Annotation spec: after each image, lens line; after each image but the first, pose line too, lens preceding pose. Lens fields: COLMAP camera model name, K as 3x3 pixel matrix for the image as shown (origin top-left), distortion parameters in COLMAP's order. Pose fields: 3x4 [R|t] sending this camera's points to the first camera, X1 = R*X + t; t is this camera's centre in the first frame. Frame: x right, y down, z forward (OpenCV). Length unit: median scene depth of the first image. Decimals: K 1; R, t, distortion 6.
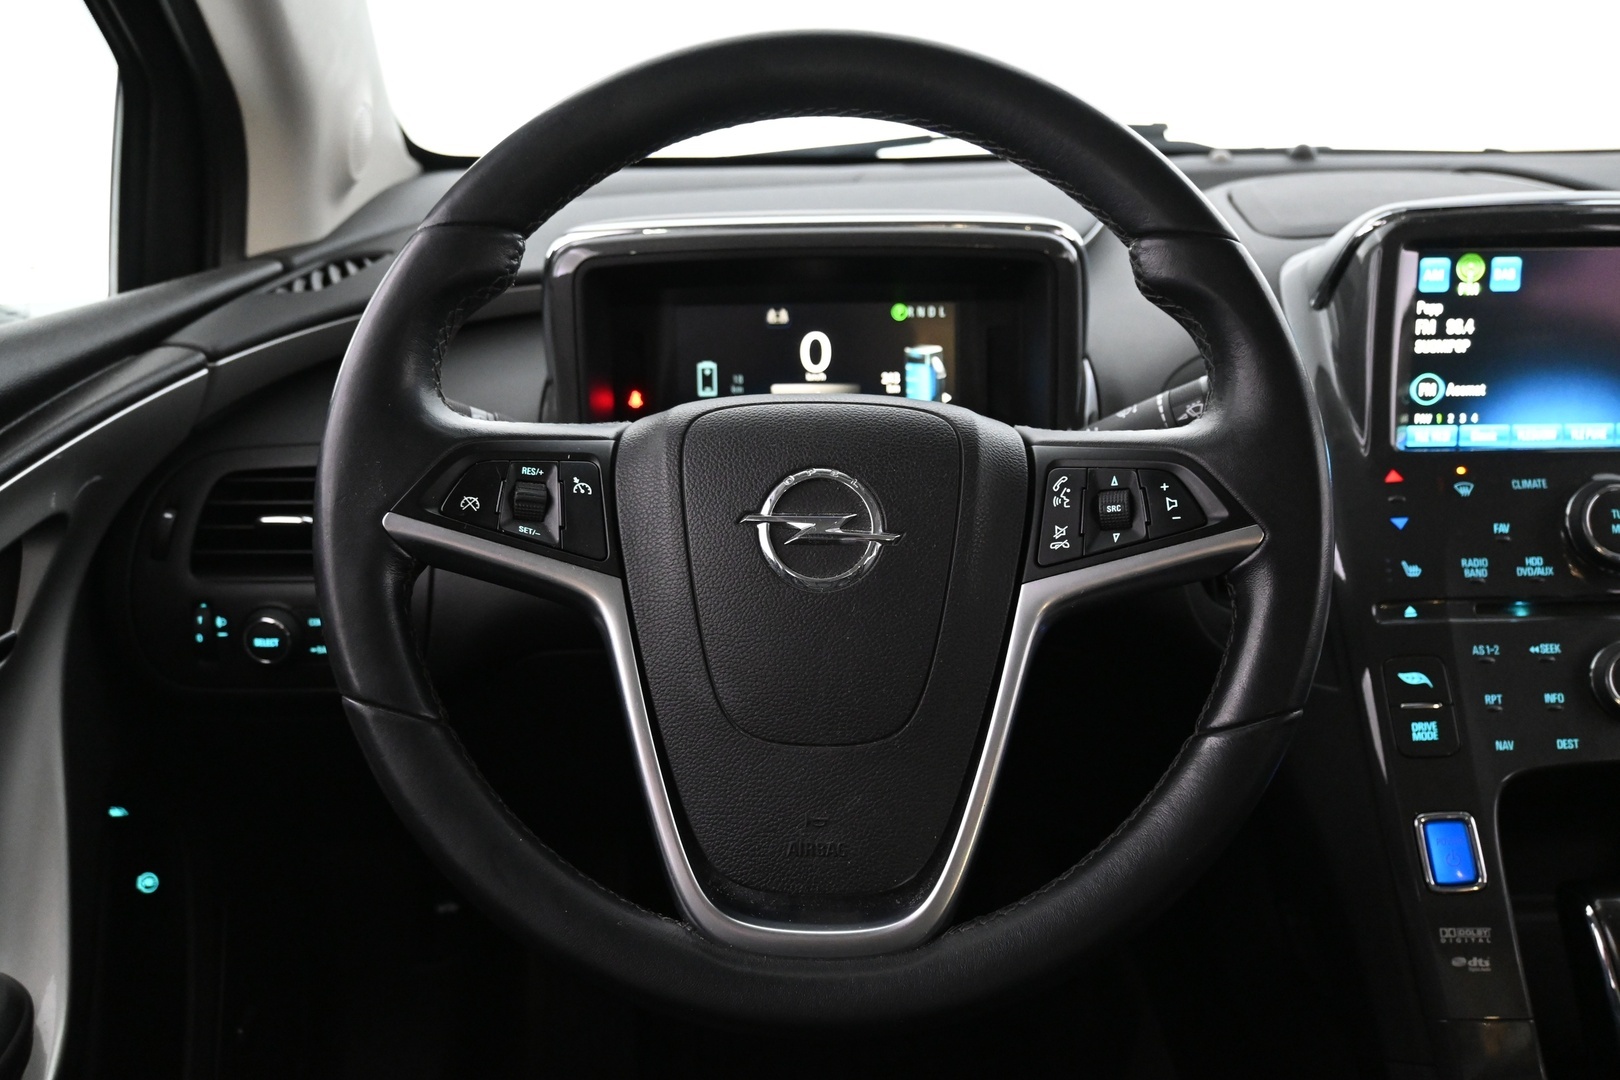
lens RADIAL K [[1405.5, 0, 816.3], [0, 1405.5, 538.4], [0, 0, 1]] dist [-0.011485, -0.006974]
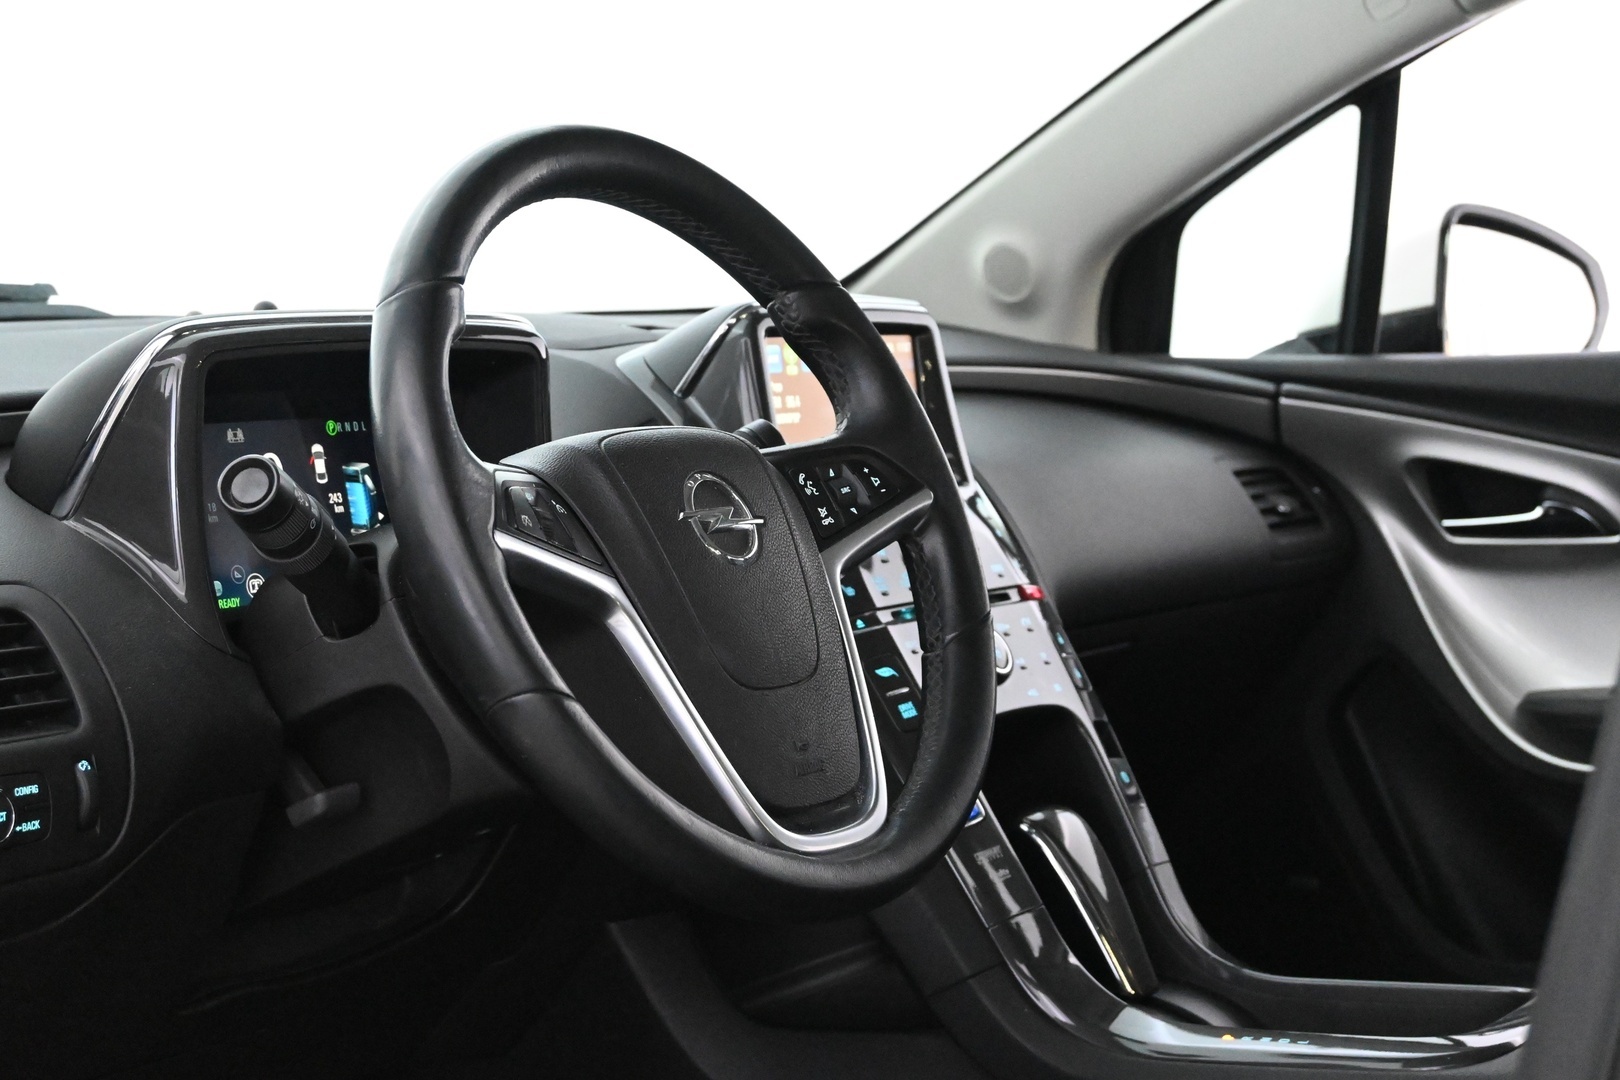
lens RADIAL K [[2816.8, 0, 808.4], [0, 2816.8, 542.7], [0, 0, 1]] dist [0.002143, 0.000000]
pose [[0.568997, -0.058766, 0.820237, -1.654378], [0.257719, 0.959937, -0.110005, 0.253137], [-0.780912, 0.273983, 0.561347, -0.344724]]
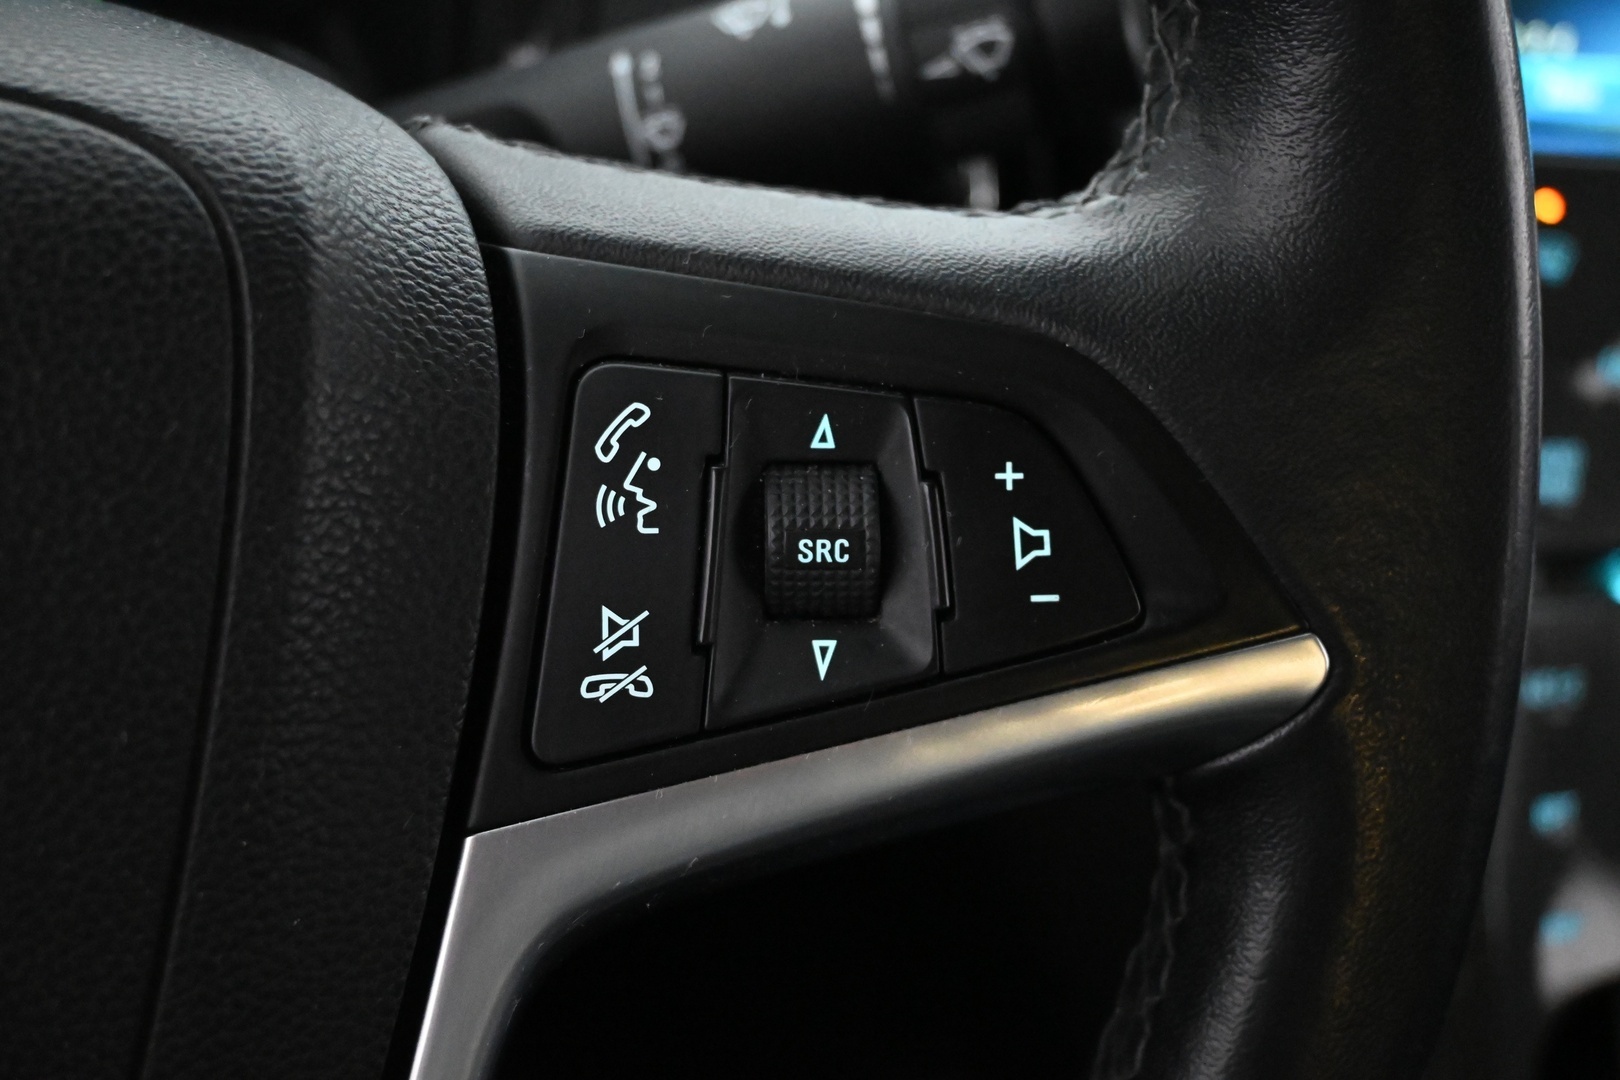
lens RADIAL K [[2346.5, 0, 811.1], [0, 2346.5, 537.4], [0, 0, 1]] dist [-0.001802, 0.000000]
pose [[0.924516, -0.018498, 0.380694, 0.035823], [-0.087542, 0.961813, 0.259331, -0.119138], [-0.370954, -0.273082, 0.887592, 0.525910]]
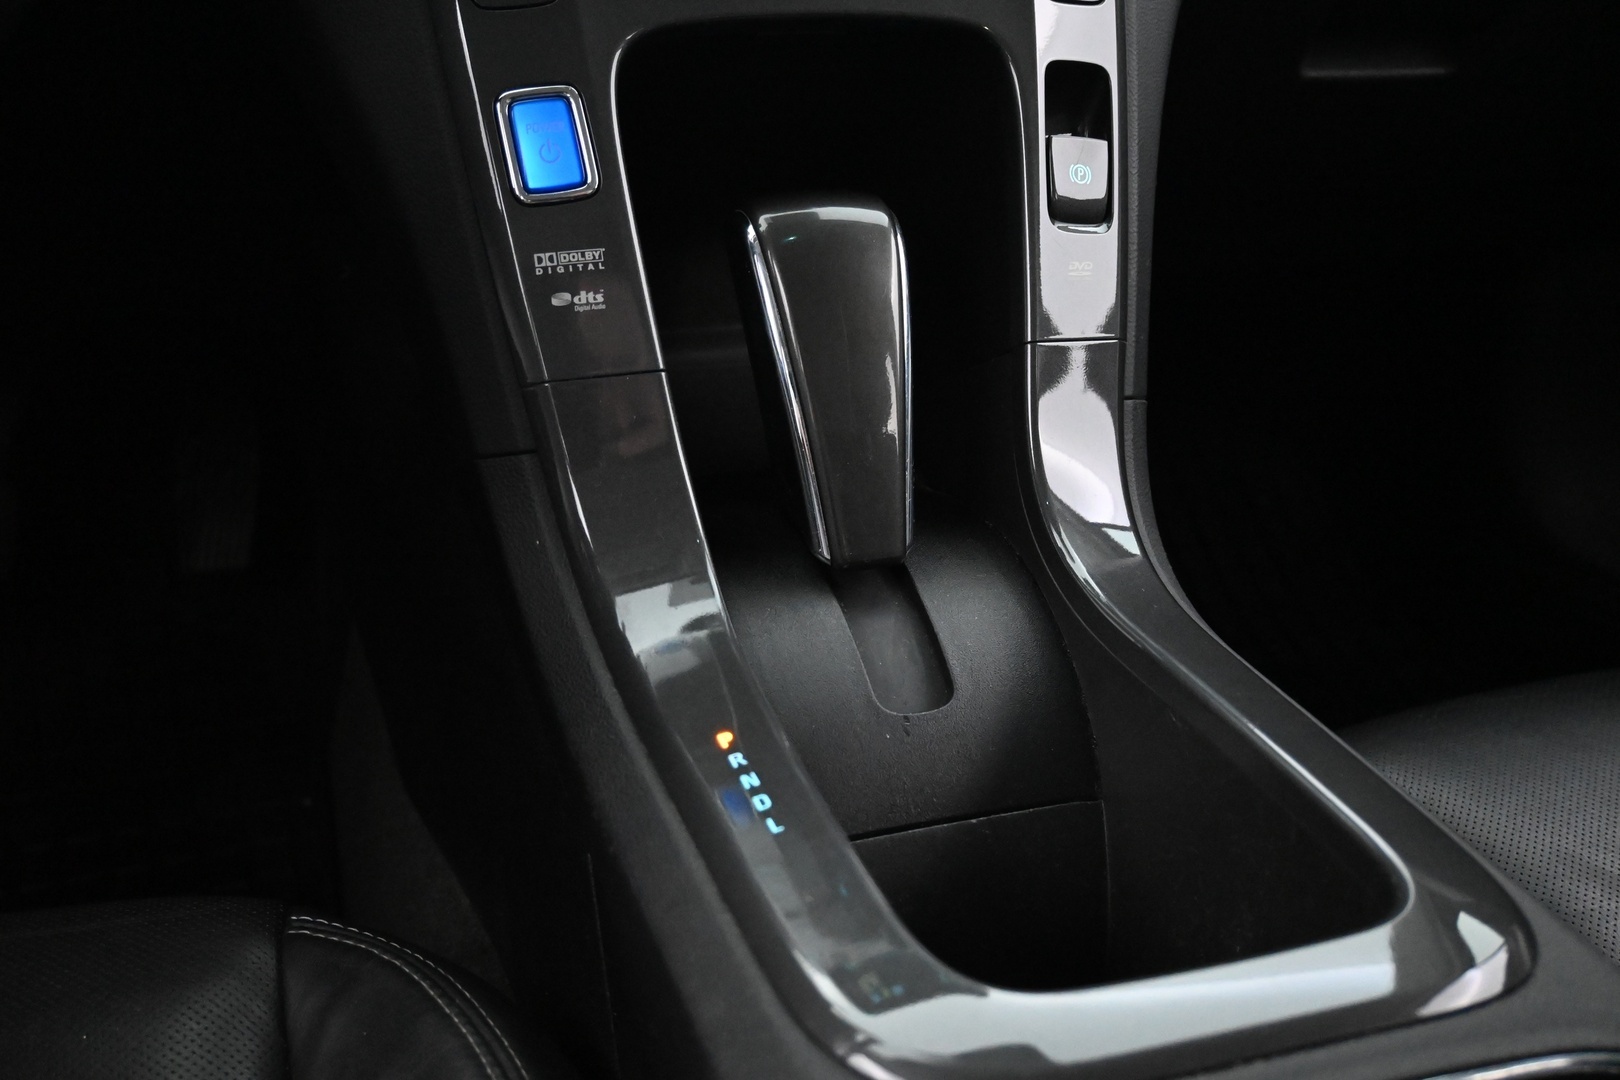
lens RADIAL K [[1742.4, 0, 801.3], [0, 1742.4, 540.6], [0, 0, 1]] dist [-0.011138, 0.000000]
pose [[0.945141, -0.090569, 0.313856, 0.291994], [0.032366, 0.982032, 0.185918, 0.264484], [-0.325055, -0.165560, 0.931090, 0.144557]]
